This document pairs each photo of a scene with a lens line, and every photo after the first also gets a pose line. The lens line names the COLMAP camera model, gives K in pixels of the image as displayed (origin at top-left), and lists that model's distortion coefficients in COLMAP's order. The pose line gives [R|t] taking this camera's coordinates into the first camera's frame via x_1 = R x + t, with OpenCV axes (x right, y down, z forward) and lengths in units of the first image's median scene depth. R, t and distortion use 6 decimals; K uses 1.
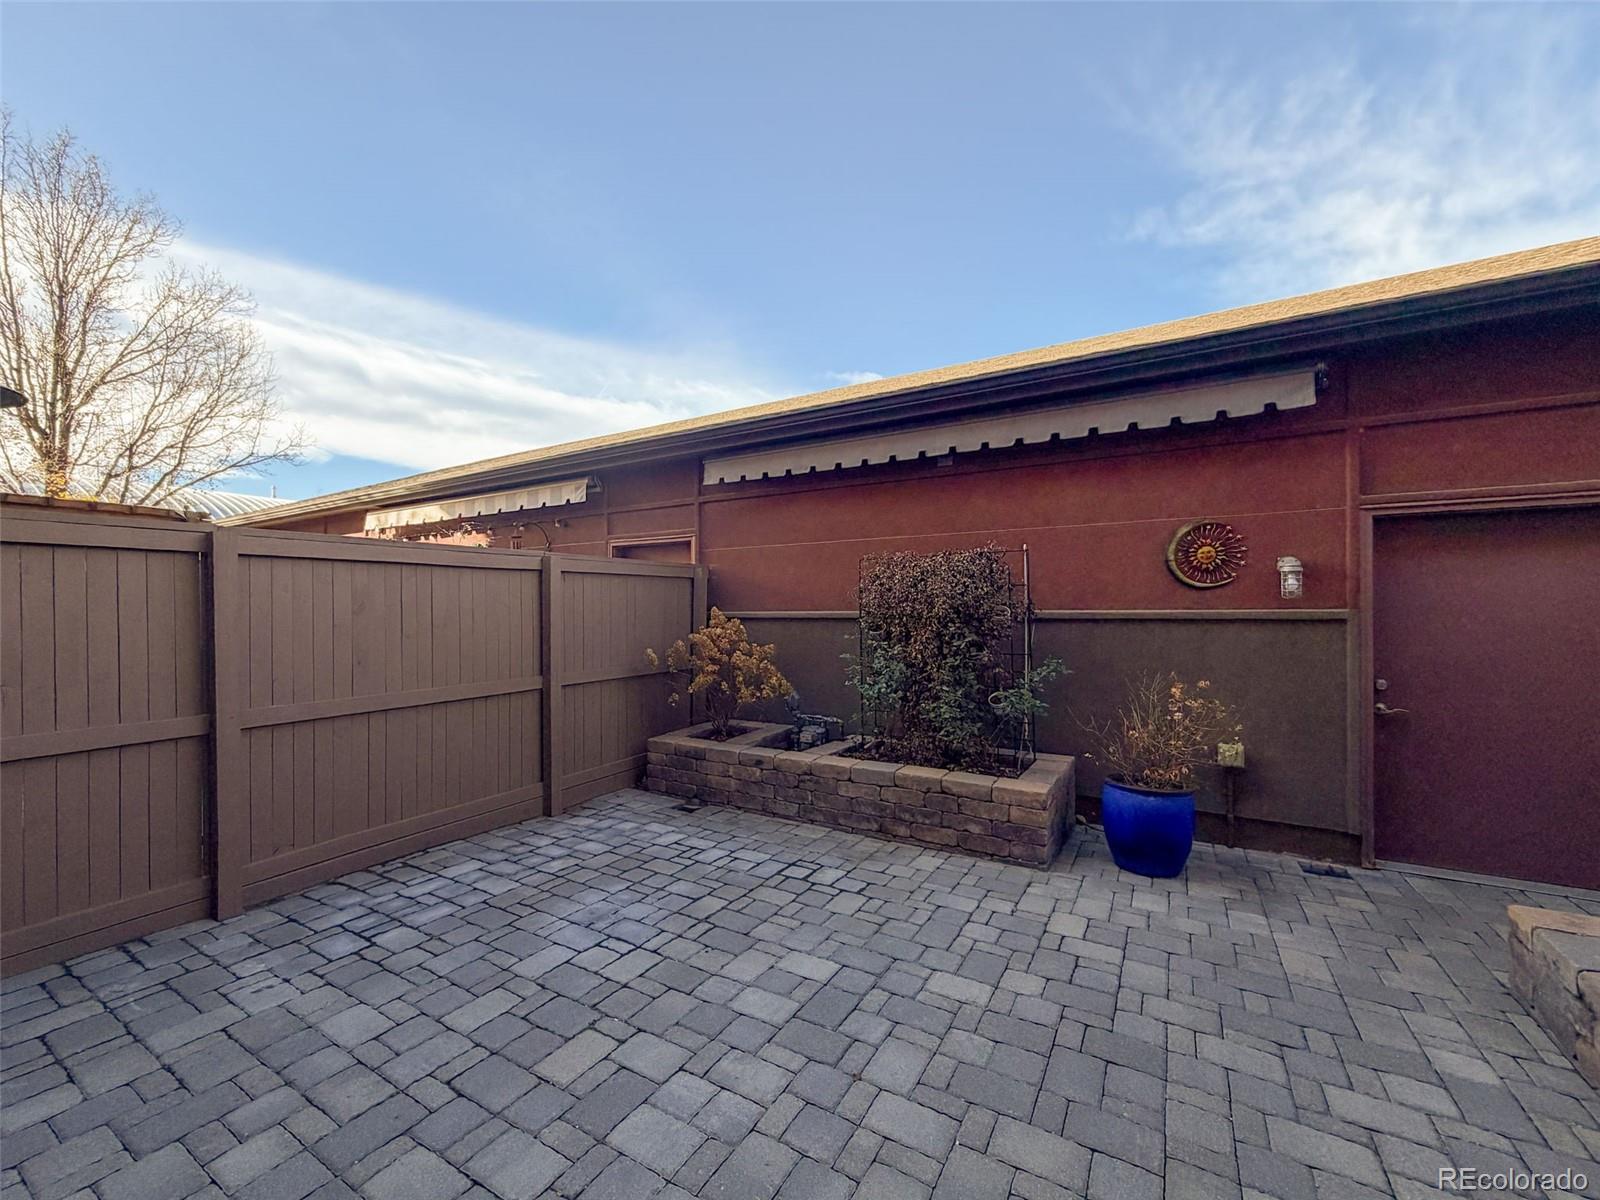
lens RADIAL K [[649.8, 0, 800.0], [0, 649.8, 600.0], [0, 0, 1]] dist [-0.004200, 0.000762]
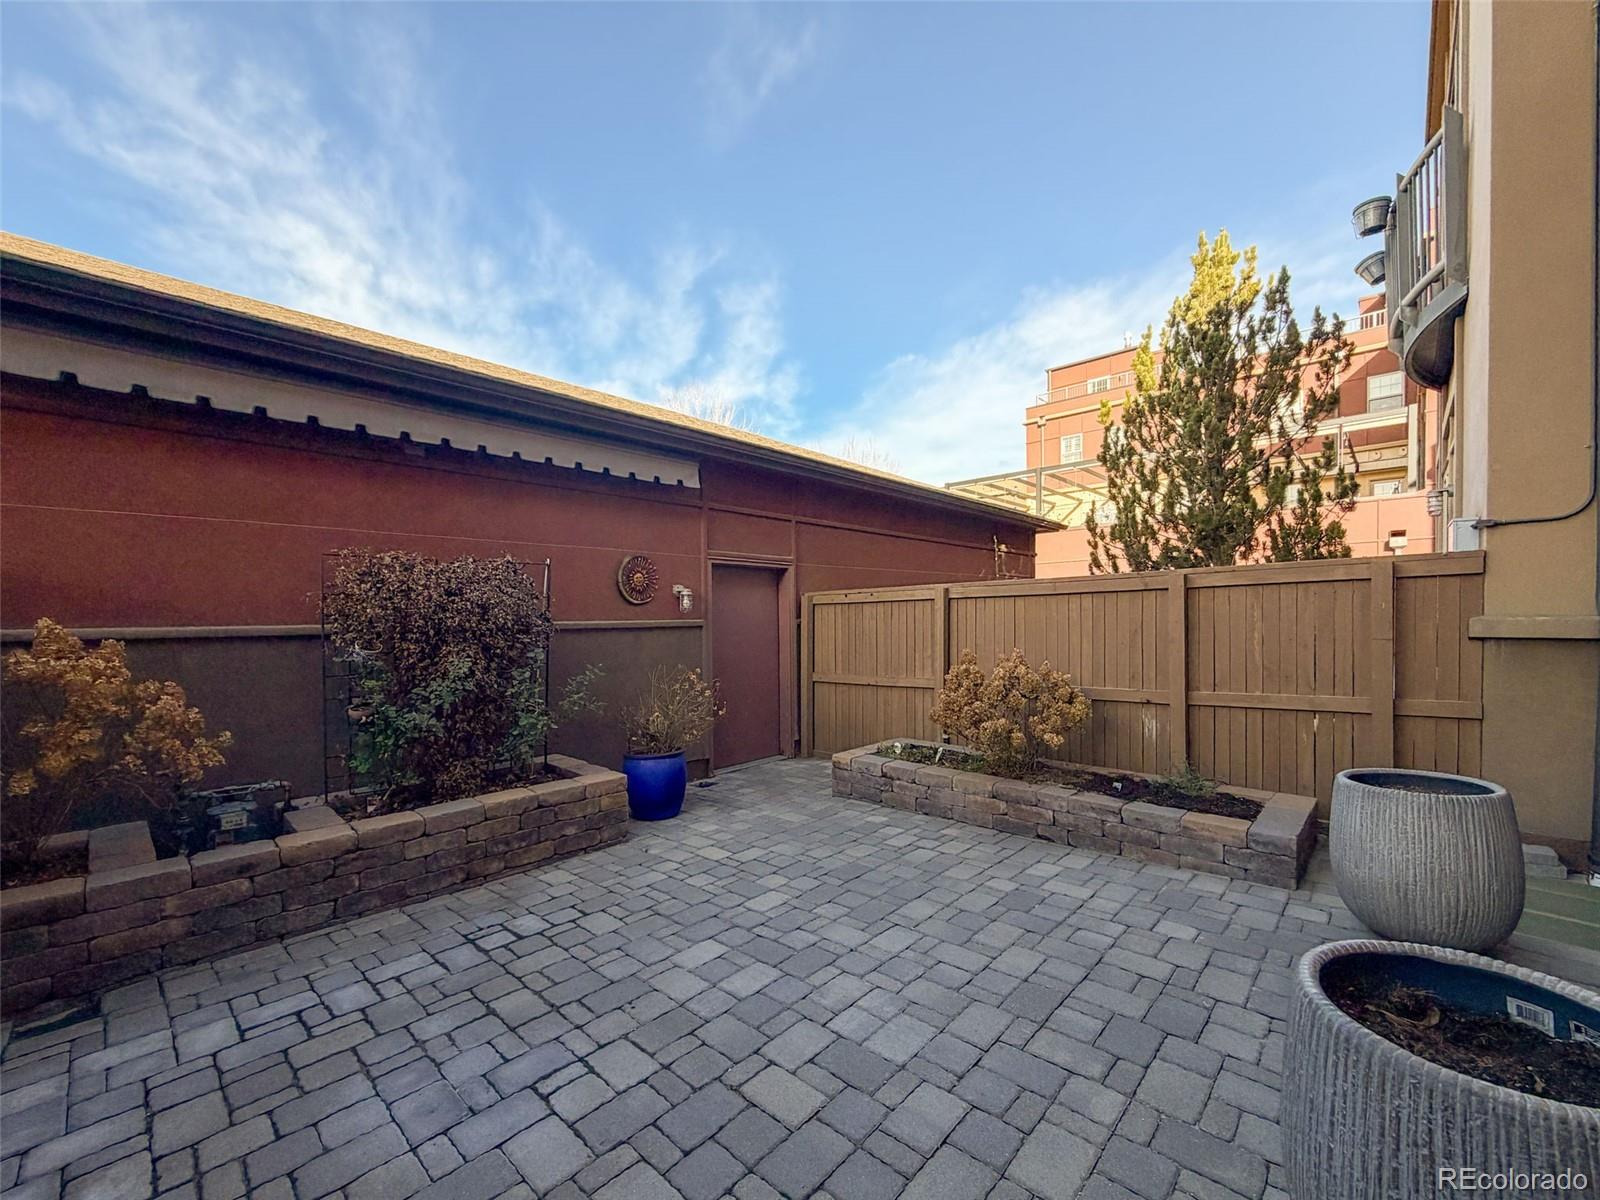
lens RADIAL K [[653.6, 0, 799.2], [0, 653.6, 623.7], [0, 0, 1]] dist [0.001222, 0.000166]
pose [[0.212352, -0.007527, 0.977164, -0.693432], [-0.005165, 0.999948, 0.008825, 0.008854], [-0.977180, -0.006921, 0.212302, 0.430828]]
